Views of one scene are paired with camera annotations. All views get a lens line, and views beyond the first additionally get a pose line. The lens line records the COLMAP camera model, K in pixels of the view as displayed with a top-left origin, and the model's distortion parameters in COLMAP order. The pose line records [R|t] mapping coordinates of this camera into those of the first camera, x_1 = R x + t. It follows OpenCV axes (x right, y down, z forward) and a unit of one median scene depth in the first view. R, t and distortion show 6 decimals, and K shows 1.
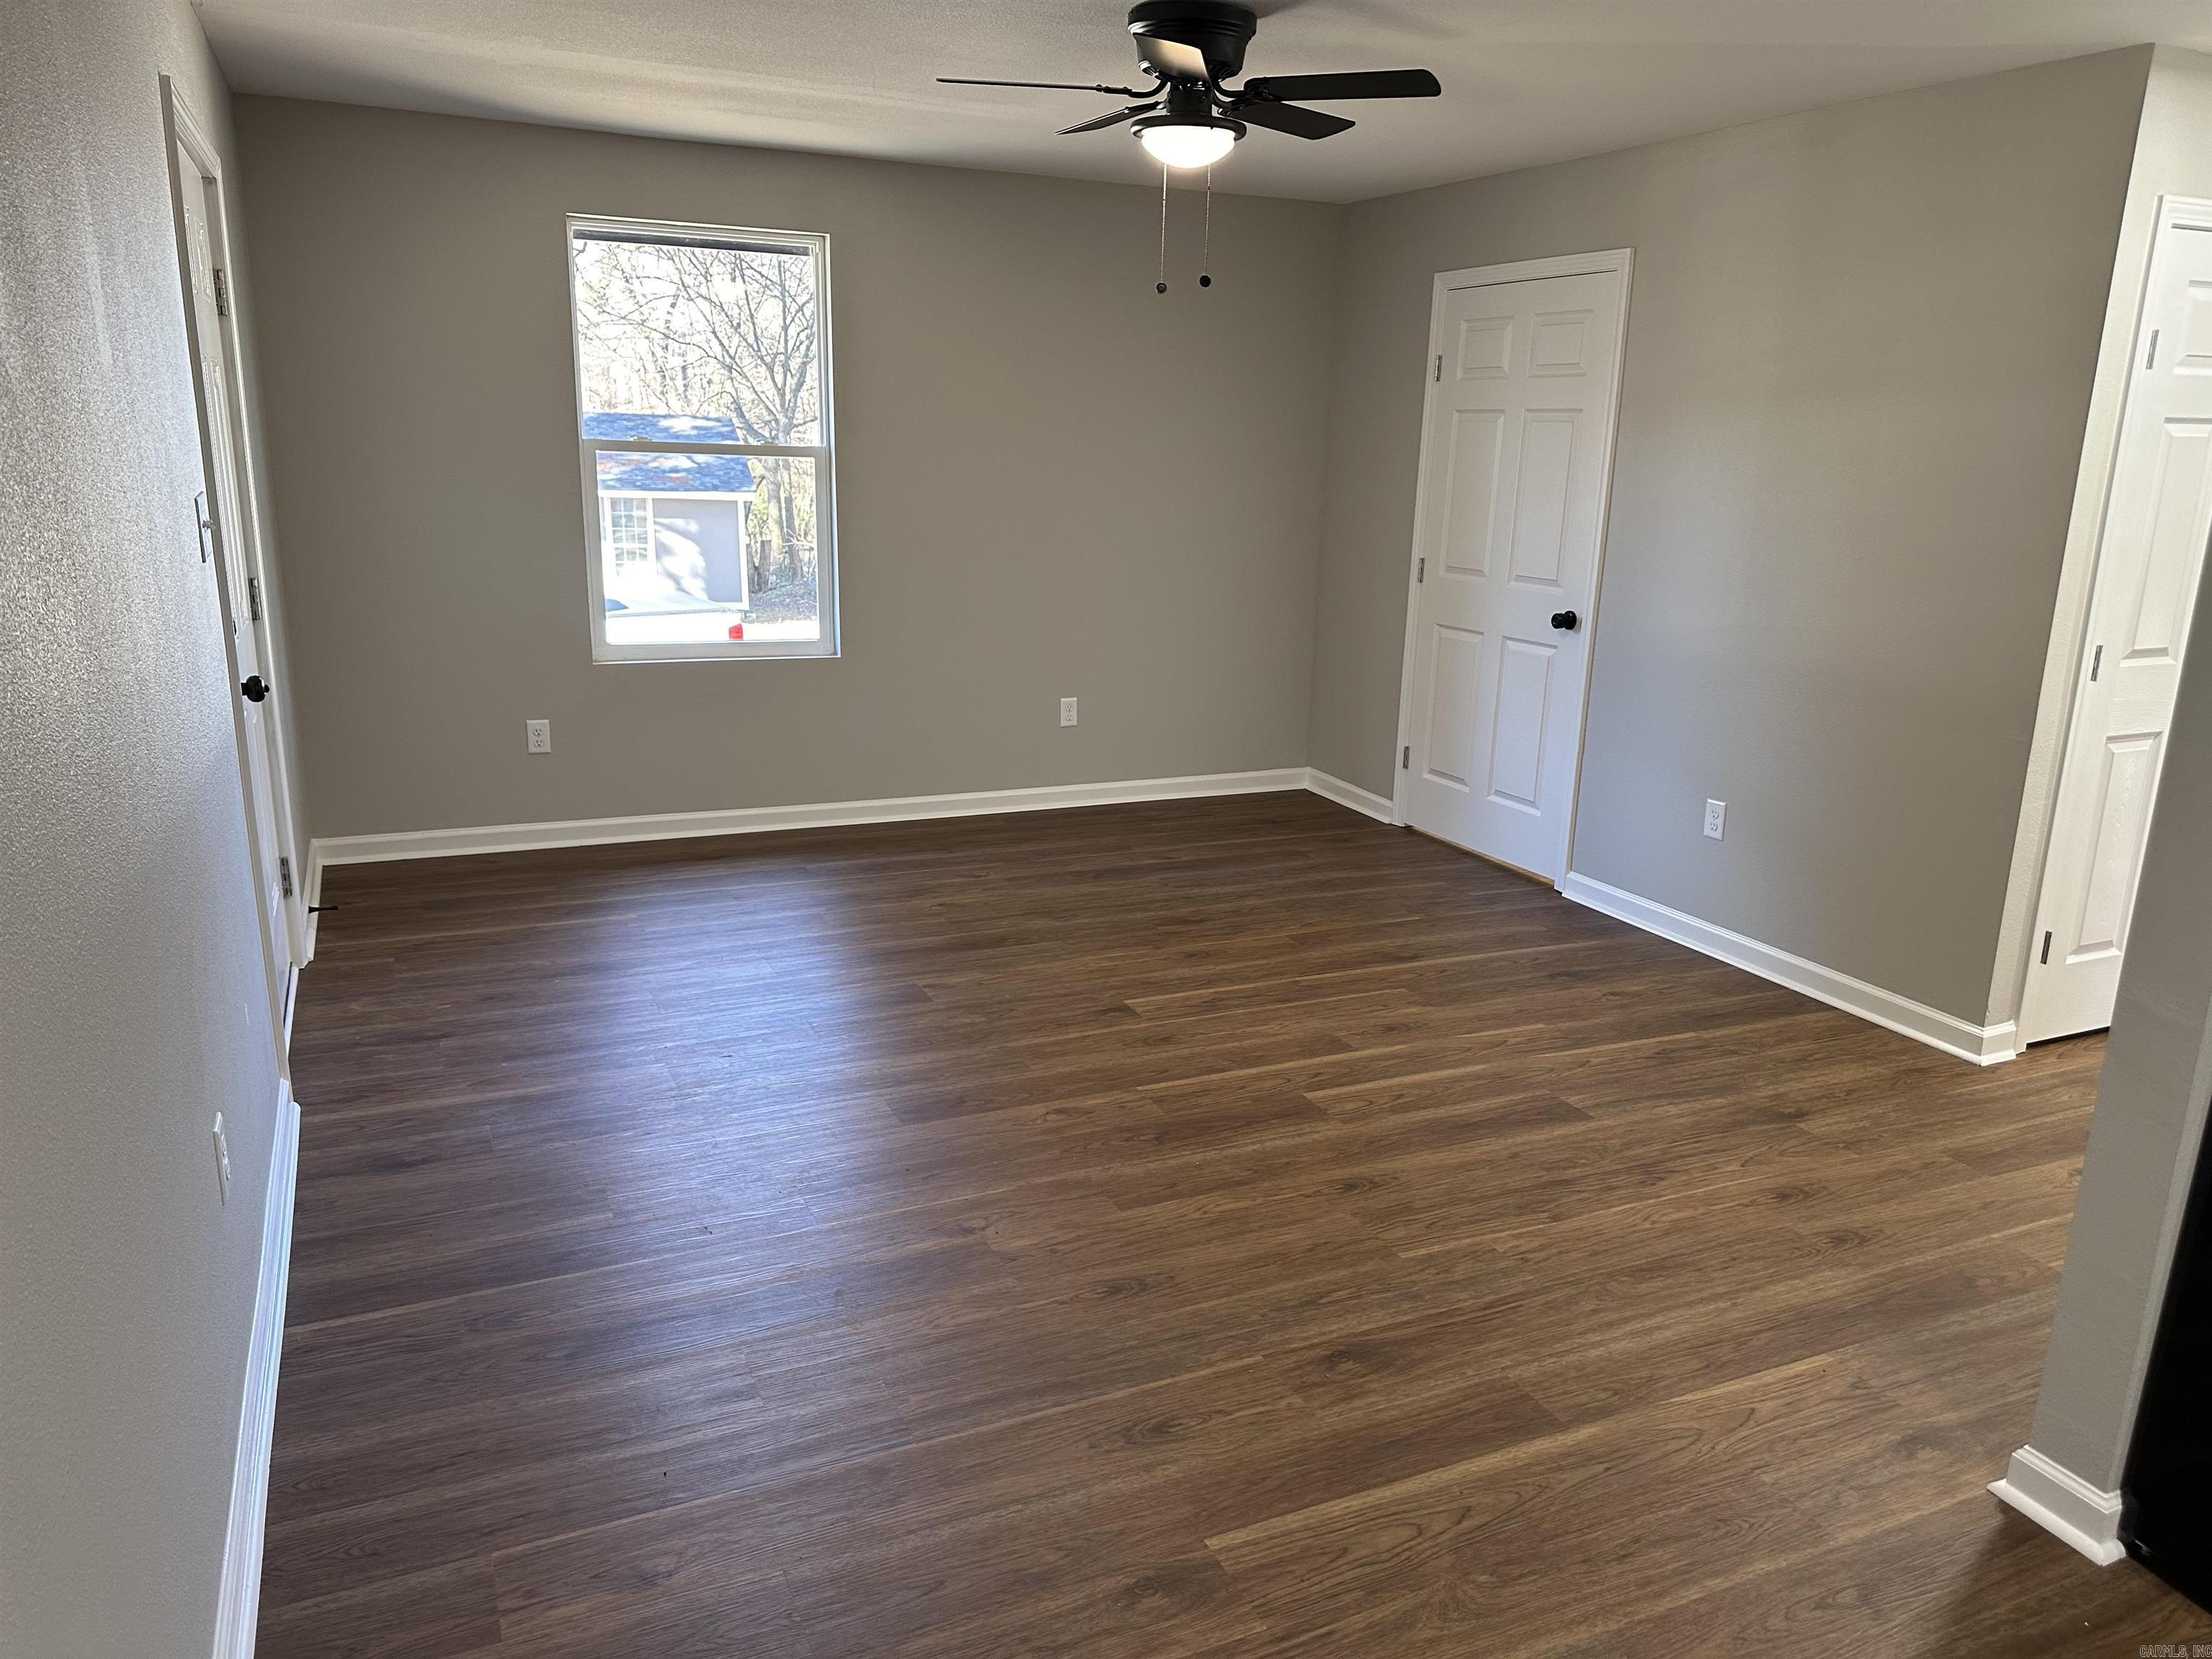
lens RADIAL K [[1561.8, 0, 1110.2], [0, 1561.8, 834.8], [0, 0, 1]] dist [0.064077, -0.002126]
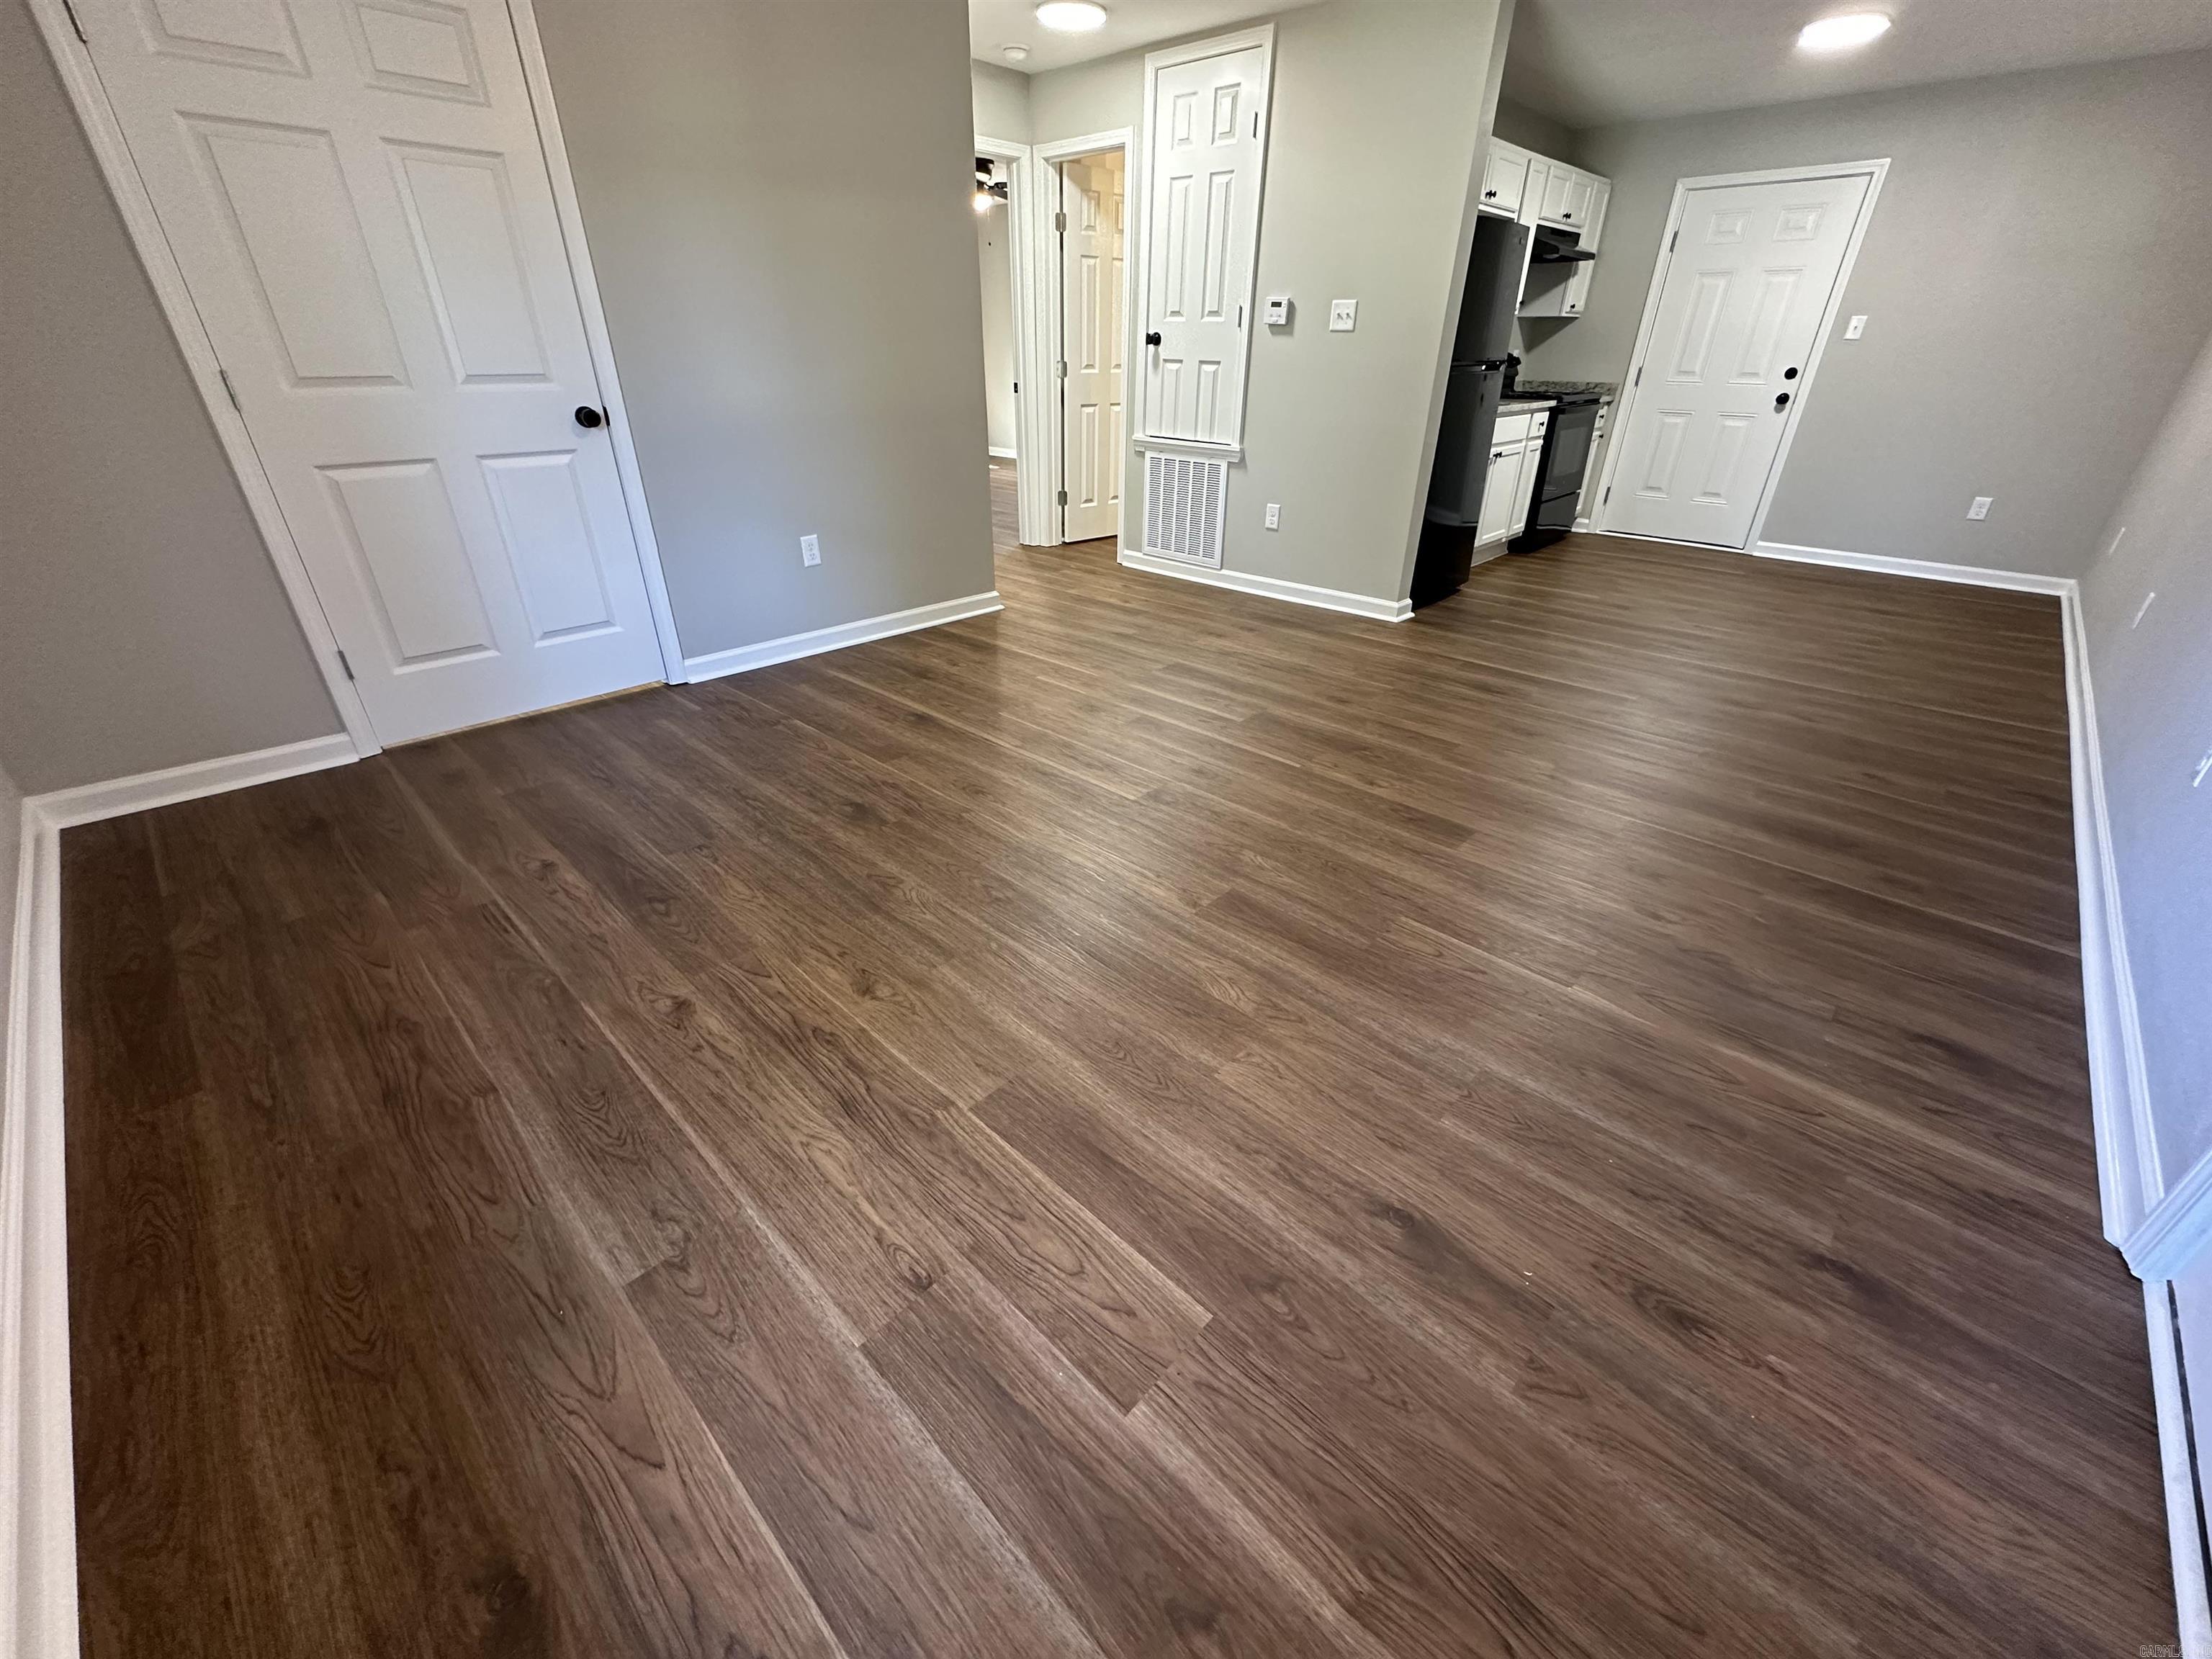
lens RADIAL K [[892.6, 0, 1107.7], [0, 892.6, 817.6], [0, 0, 1]] dist [0.007455, -0.000068]
pose [[-0.378943, -0.460960, 0.802445, -0.408931], [0.210555, 0.801426, 0.559806, -0.193710], [-0.901149, 0.381094, -0.206637, 0.990174]]
